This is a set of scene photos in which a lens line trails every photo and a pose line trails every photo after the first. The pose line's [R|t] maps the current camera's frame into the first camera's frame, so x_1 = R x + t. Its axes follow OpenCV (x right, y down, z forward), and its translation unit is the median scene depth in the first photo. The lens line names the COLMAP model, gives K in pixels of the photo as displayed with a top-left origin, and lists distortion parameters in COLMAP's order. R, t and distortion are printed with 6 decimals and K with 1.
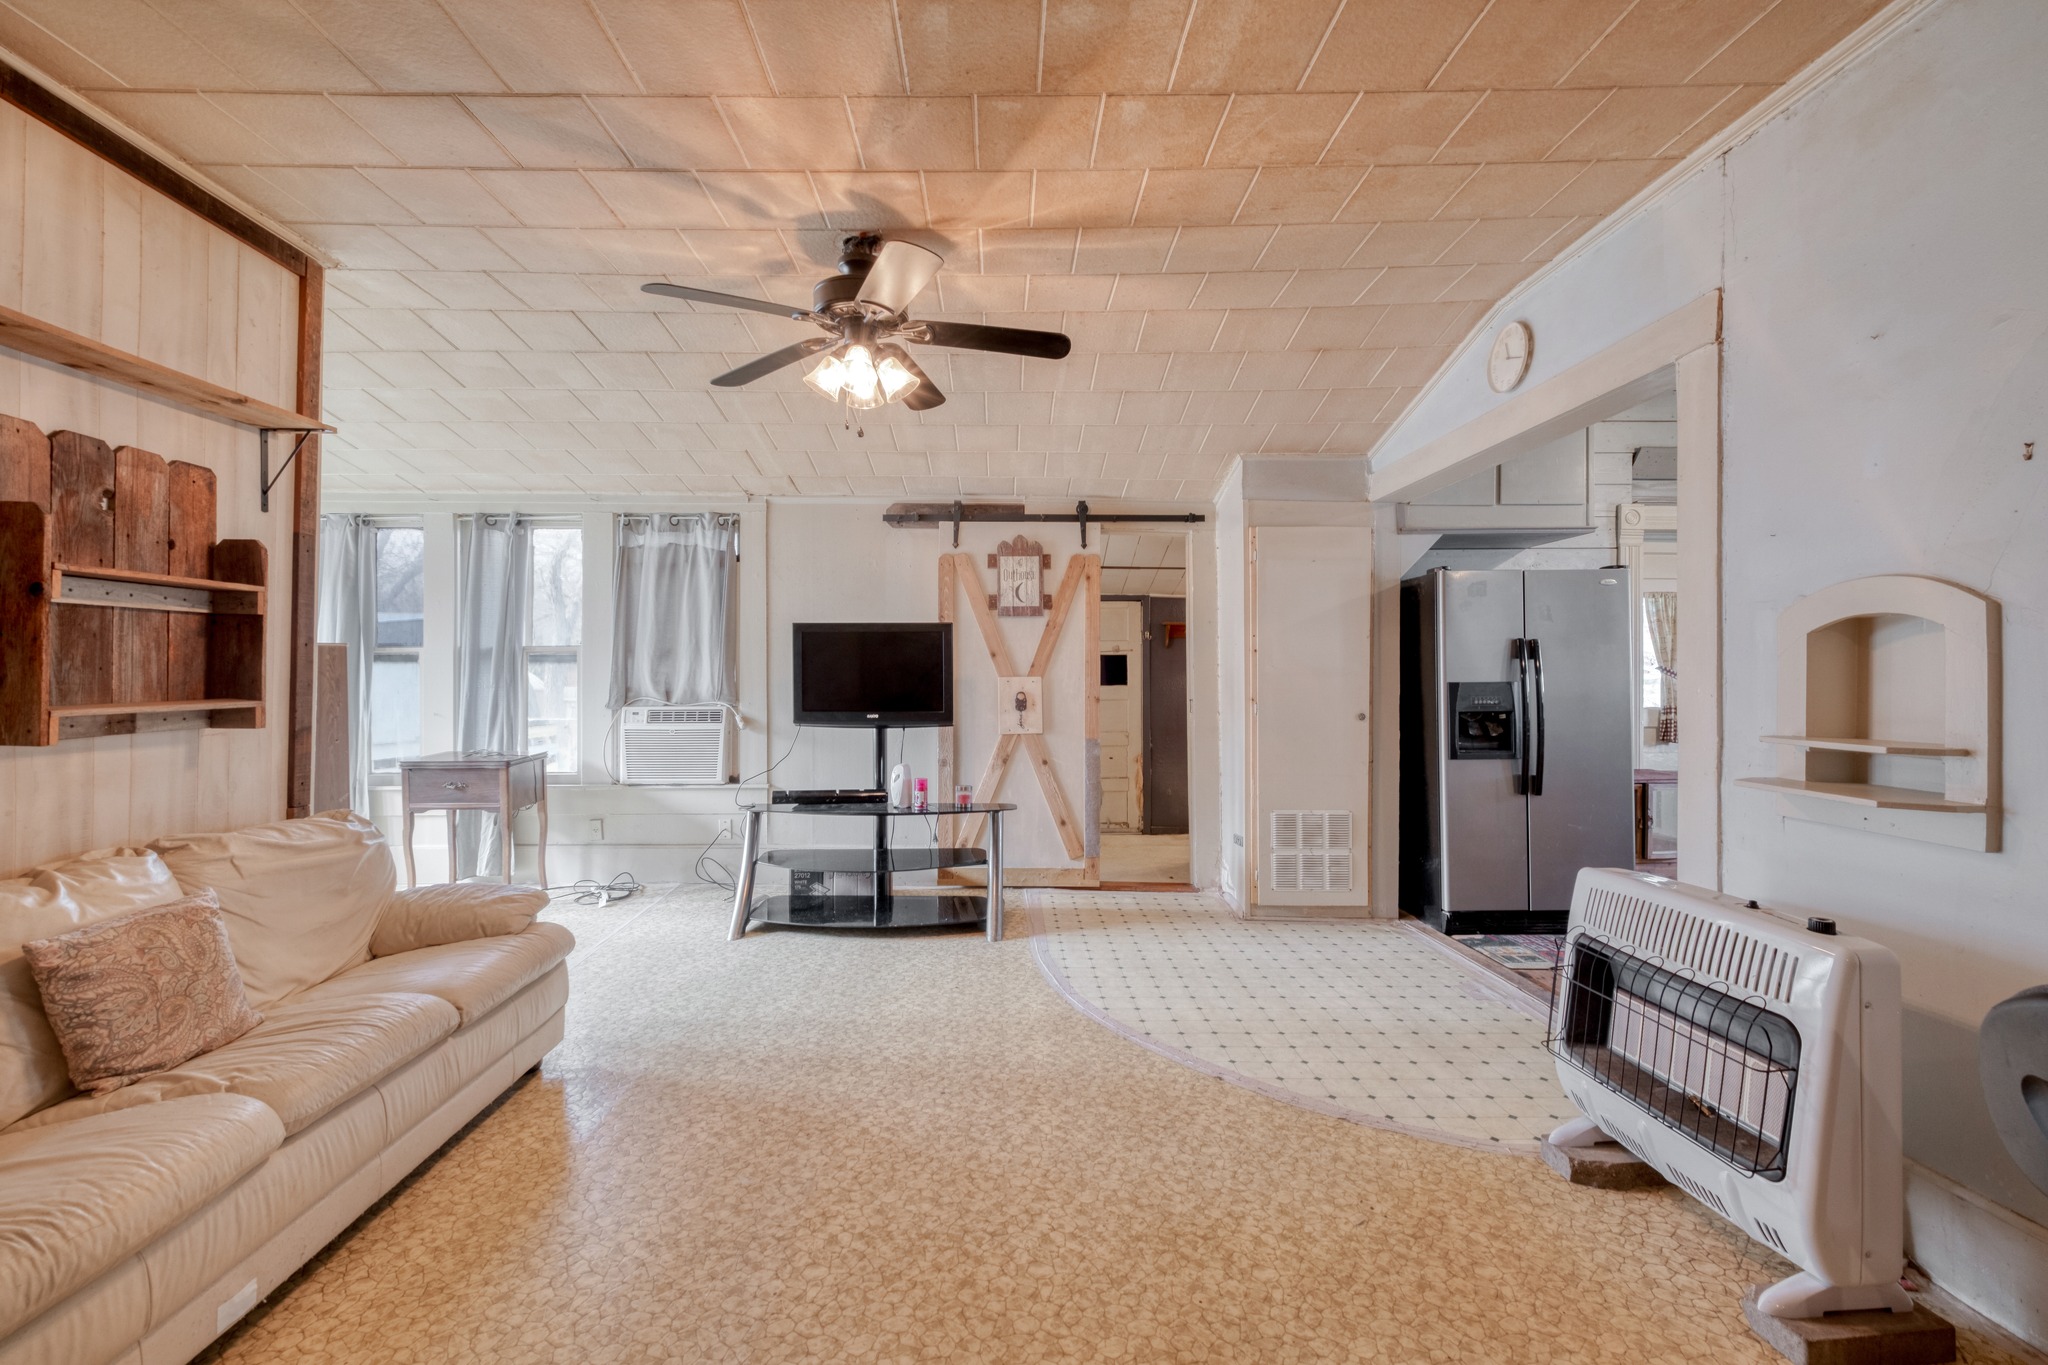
lens RADIAL K [[886.9, 0, 1012.8], [0, 886.9, 682.2], [0, 0, 1]] dist [0.015038, -0.000030]
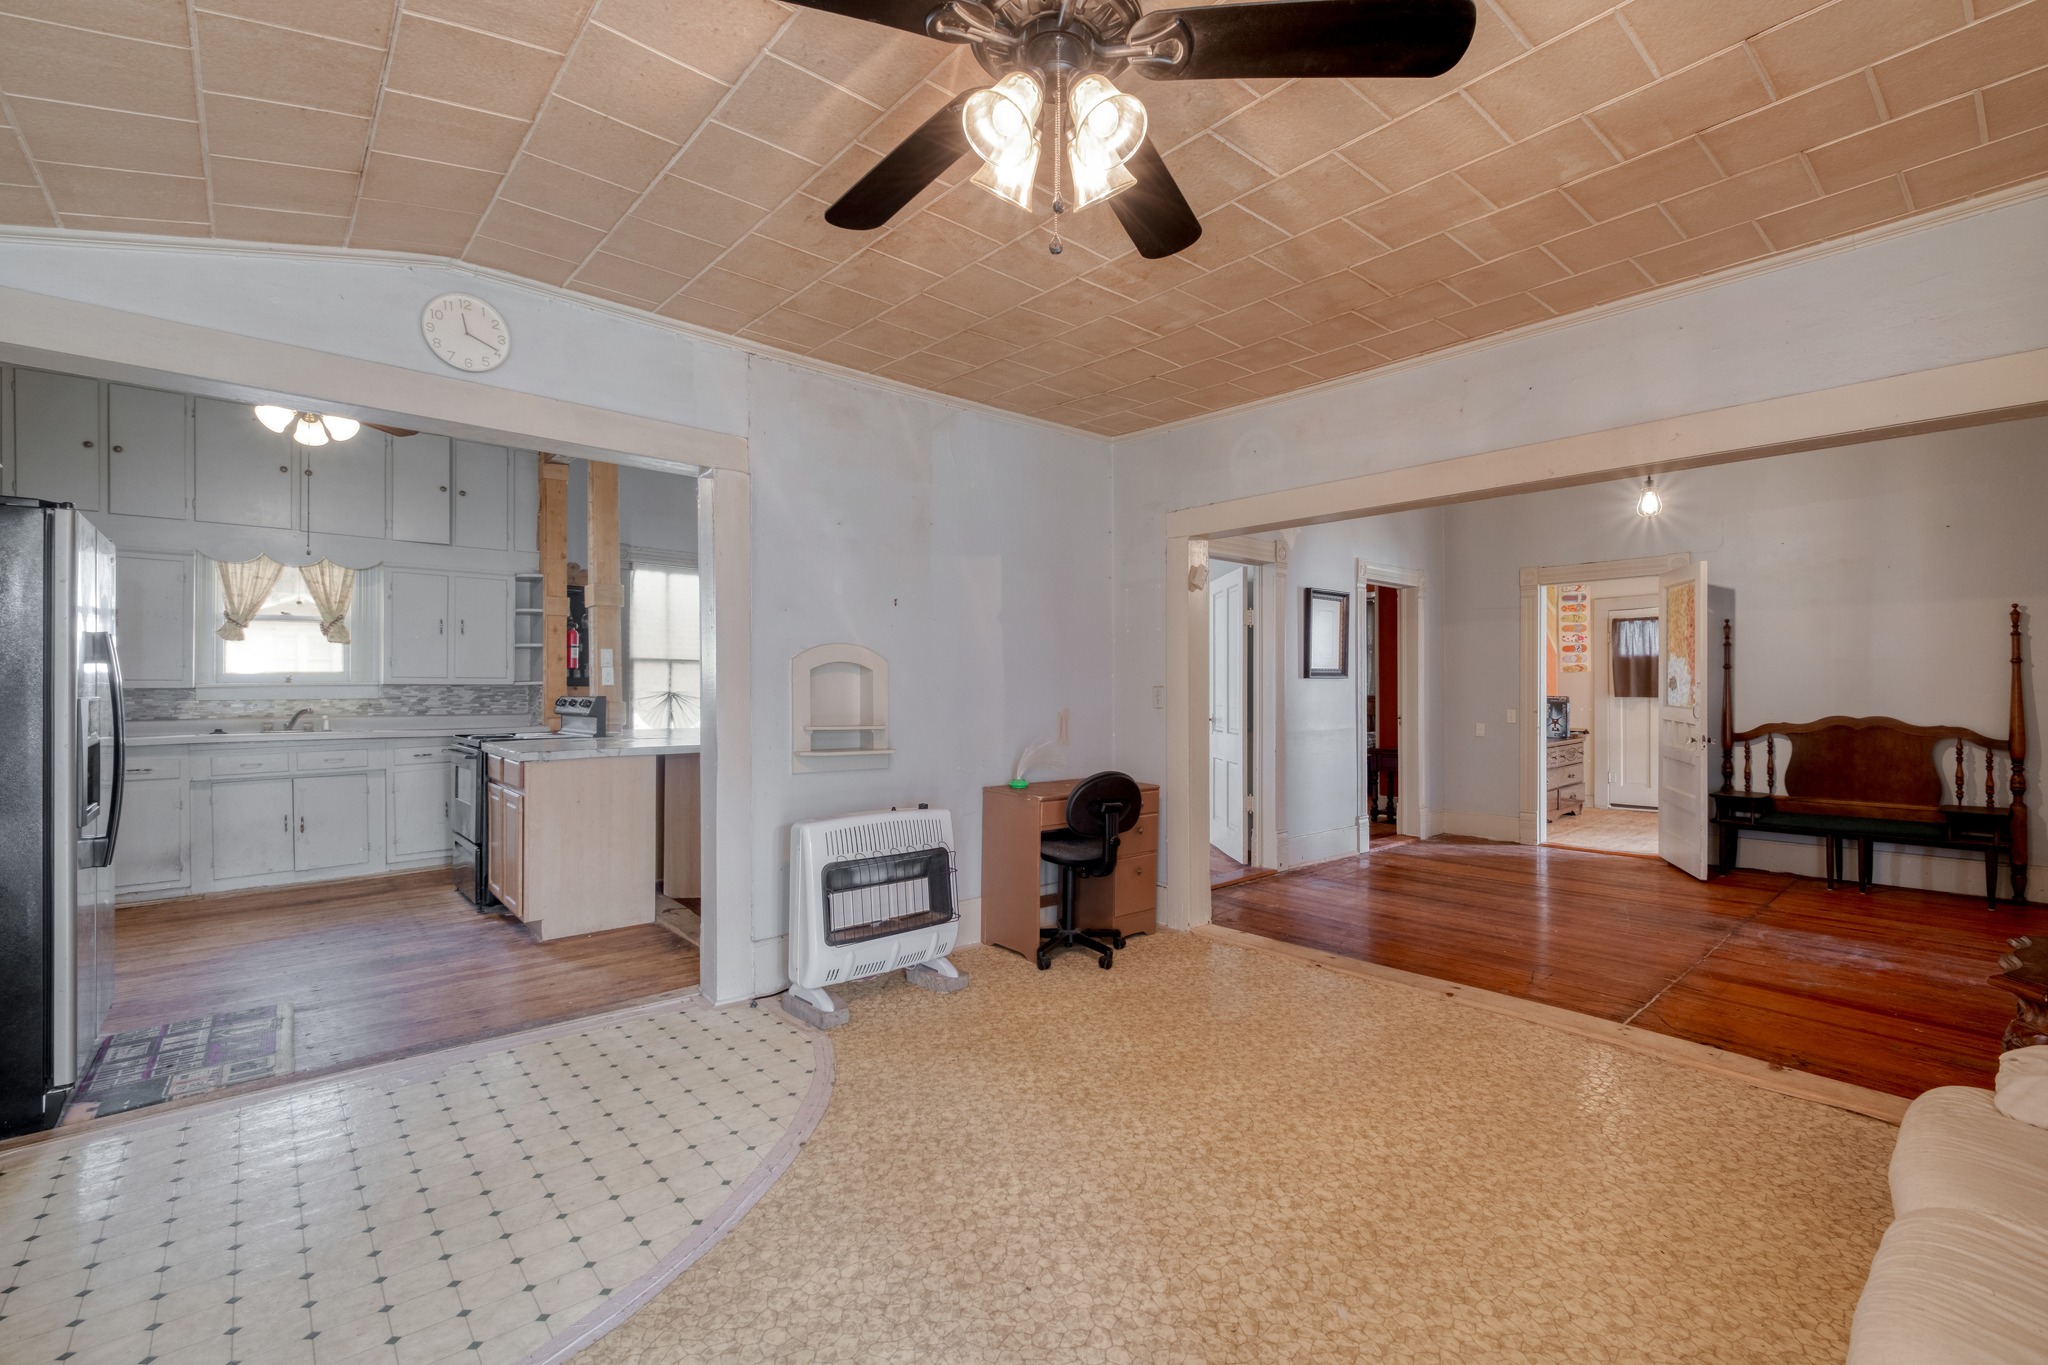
lens RADIAL K [[878.0, 0, 1020.1], [0, 878.0, 689.8], [0, 0, 1]] dist [-0.000475, -0.000841]
pose [[-0.638627, 0.000041, 0.769517, -0.680305], [-0.000065, 1.000000, -0.000107, -0.012492], [-0.769517, -0.000118, -0.638627, 1.621485]]
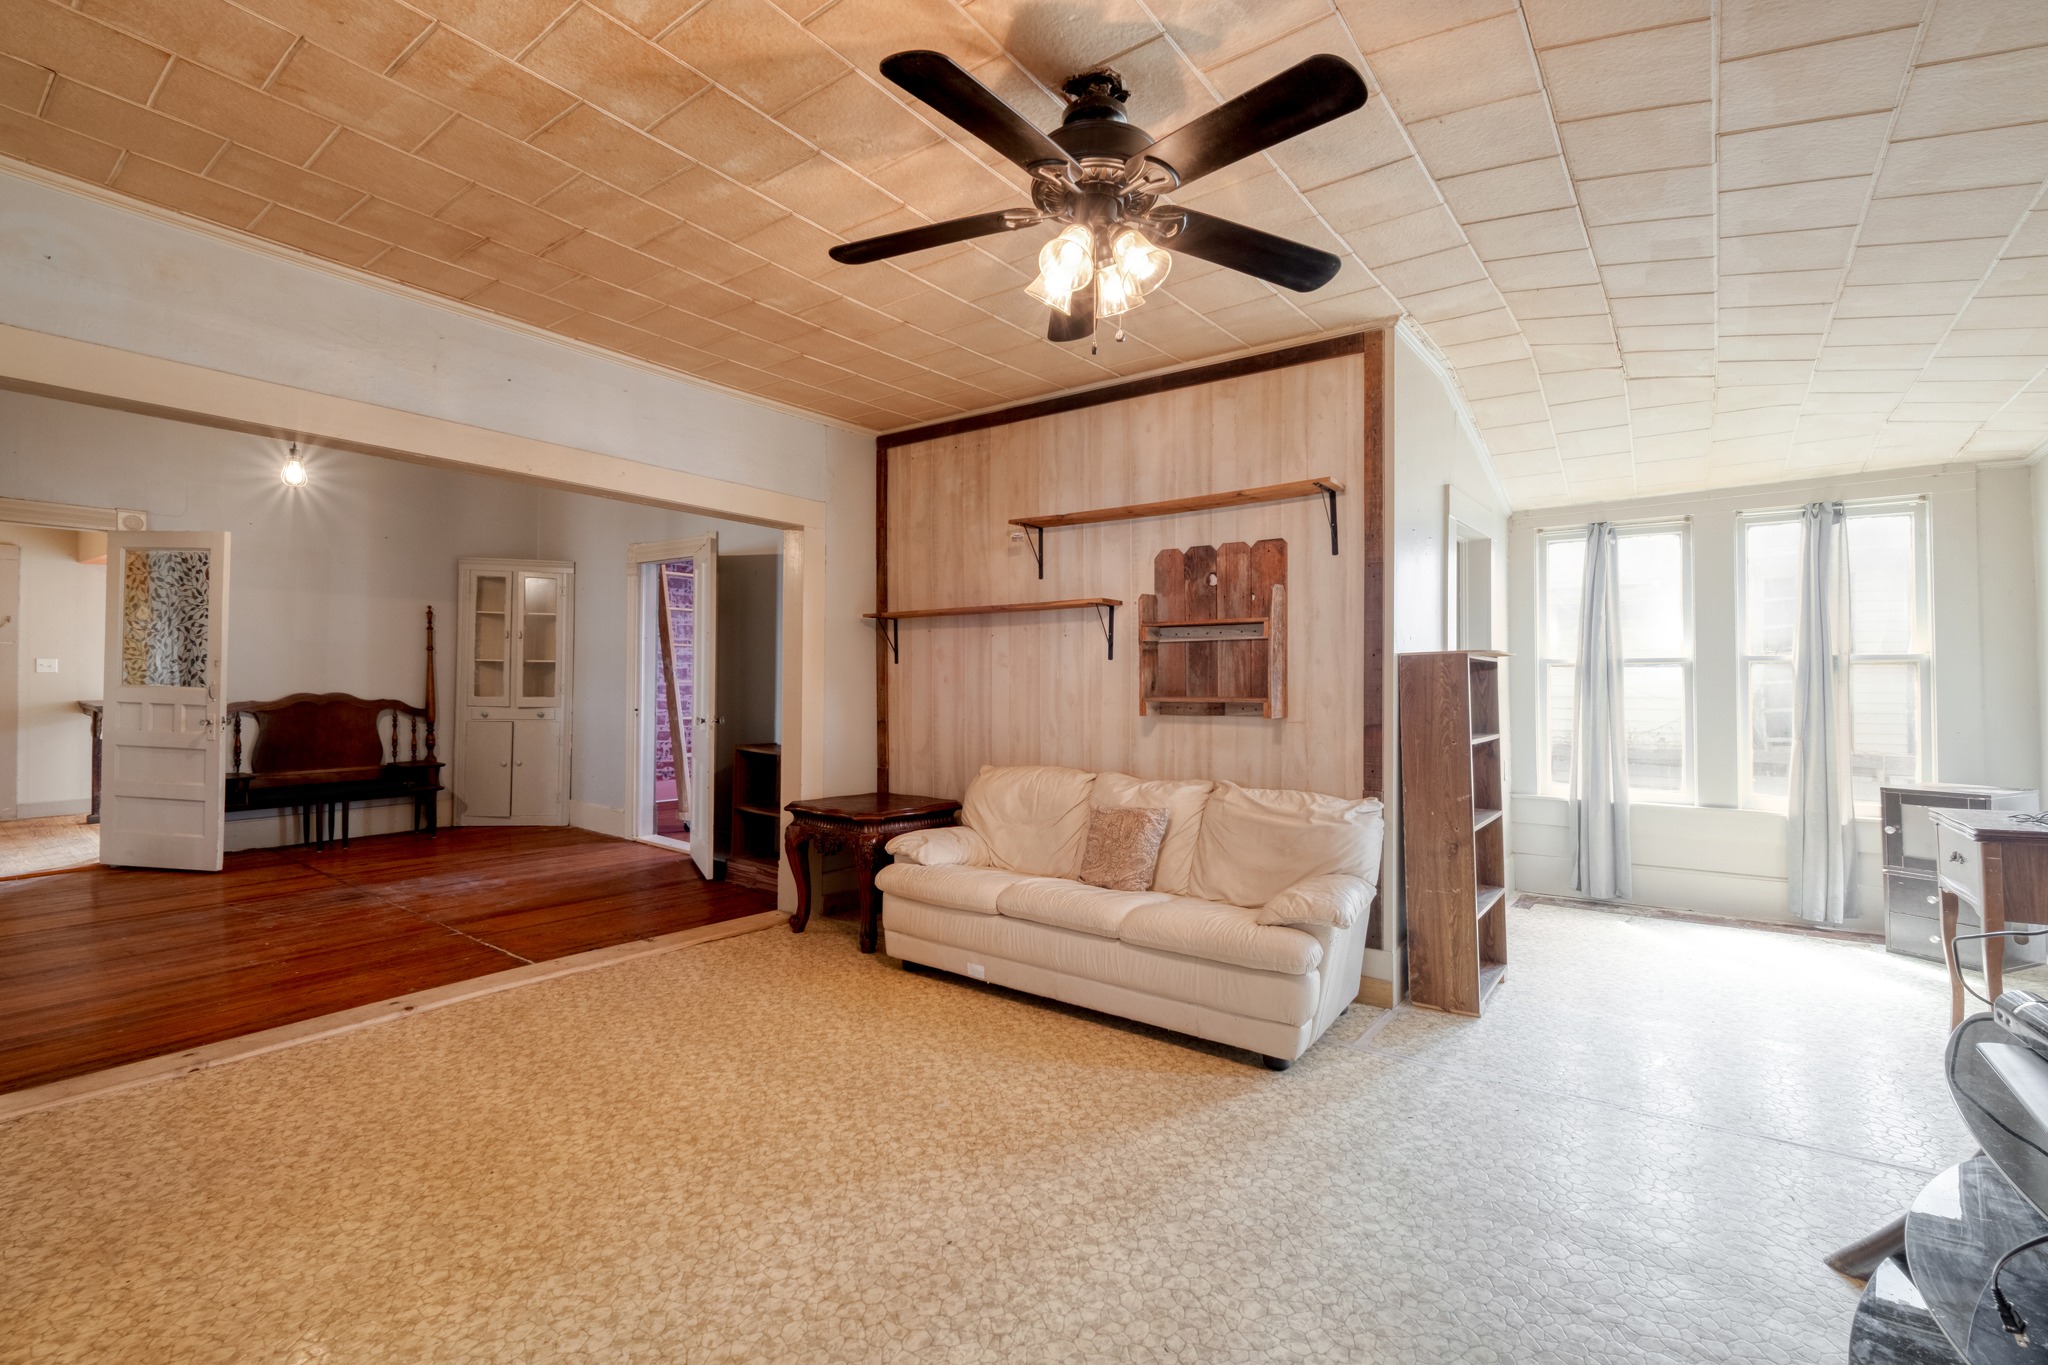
lens RADIAL K [[880.2, 0, 1031.6], [0, 880.2, 673.8], [0, 0, 1]] dist [-0.002662, -0.000605]
pose [[-0.609796, -0.009303, -0.792504, 0.519648], [-0.009928, 0.999942, -0.004098, -0.009906], [0.792496, 0.005369, -0.609853, 1.676959]]
